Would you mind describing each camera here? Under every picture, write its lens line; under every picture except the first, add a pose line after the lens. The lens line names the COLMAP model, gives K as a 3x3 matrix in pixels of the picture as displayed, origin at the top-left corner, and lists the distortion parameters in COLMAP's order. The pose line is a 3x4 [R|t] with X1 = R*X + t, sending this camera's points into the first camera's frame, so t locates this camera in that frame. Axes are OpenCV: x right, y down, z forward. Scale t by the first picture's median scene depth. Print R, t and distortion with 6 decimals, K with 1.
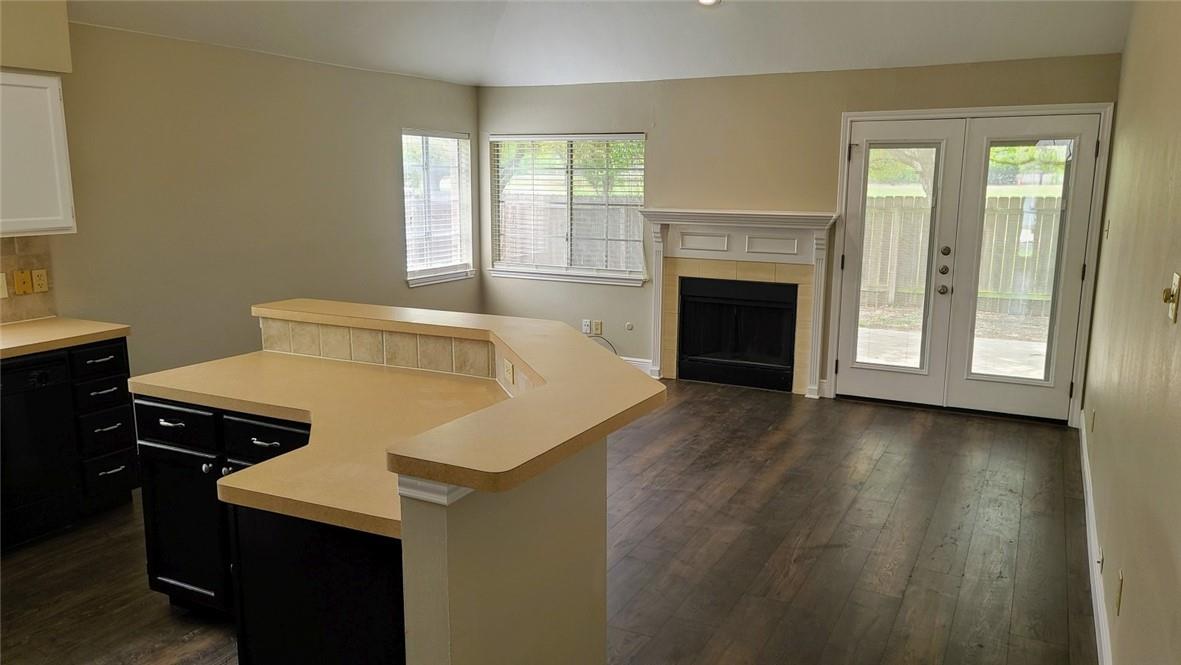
lens RADIAL K [[864.8, 0, 601.4], [0, 864.8, 329.6], [0, 0, 1]] dist [0.069568, -0.043220]
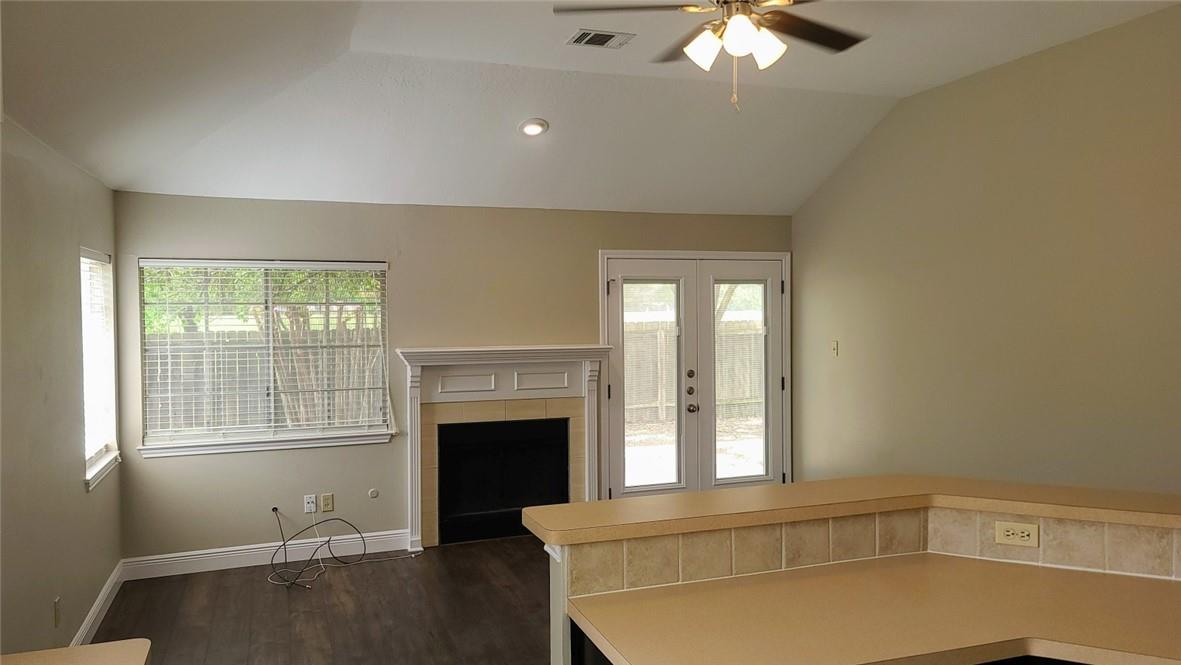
lens RADIAL K [[864.8, 0, 596.4], [0, 864.8, 334.5], [0, 0, 1]] dist [0.069568, -0.043220]
pose [[0.677925, -0.036399, 0.734229, -0.468105], [0.139255, 0.987049, -0.079644, -0.062981], [-0.721821, 0.156237, 0.674214, 0.302367]]
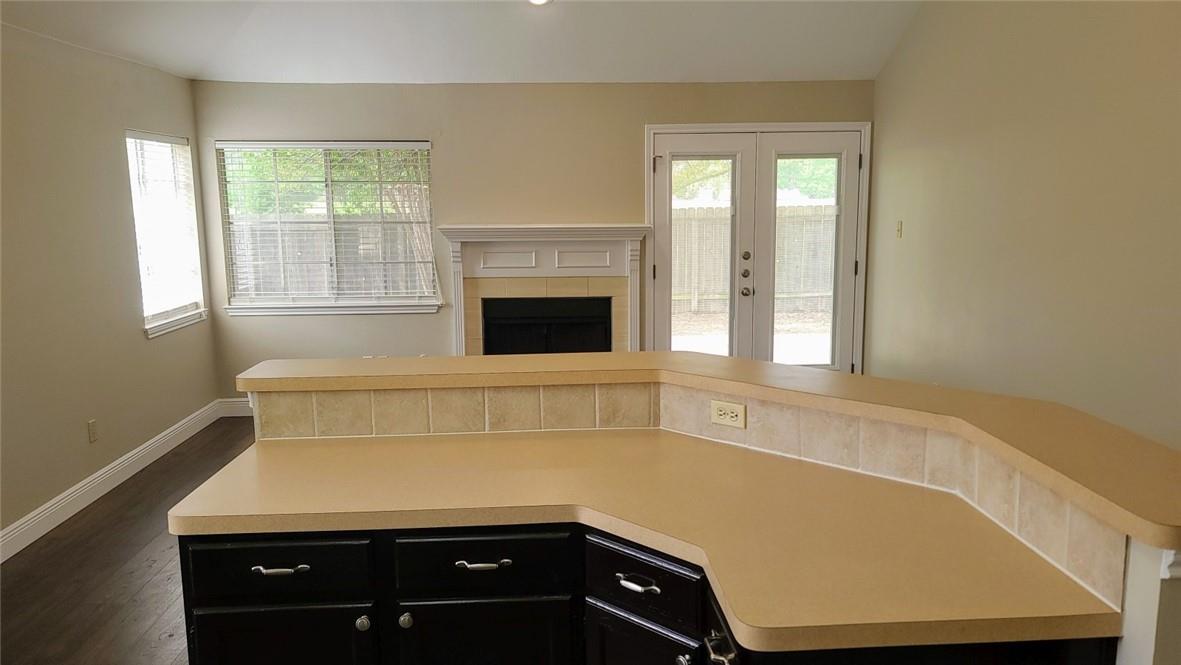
lens RADIAL K [[864.8, 0, 597.2], [0, 864.8, 335.2], [0, 0, 1]] dist [0.069568, -0.043220]
pose [[0.866147, -0.094634, 0.490748, -0.275656], [0.101745, 0.994735, 0.012246, -0.022431], [-0.489323, 0.039324, 0.871216, 0.150737]]
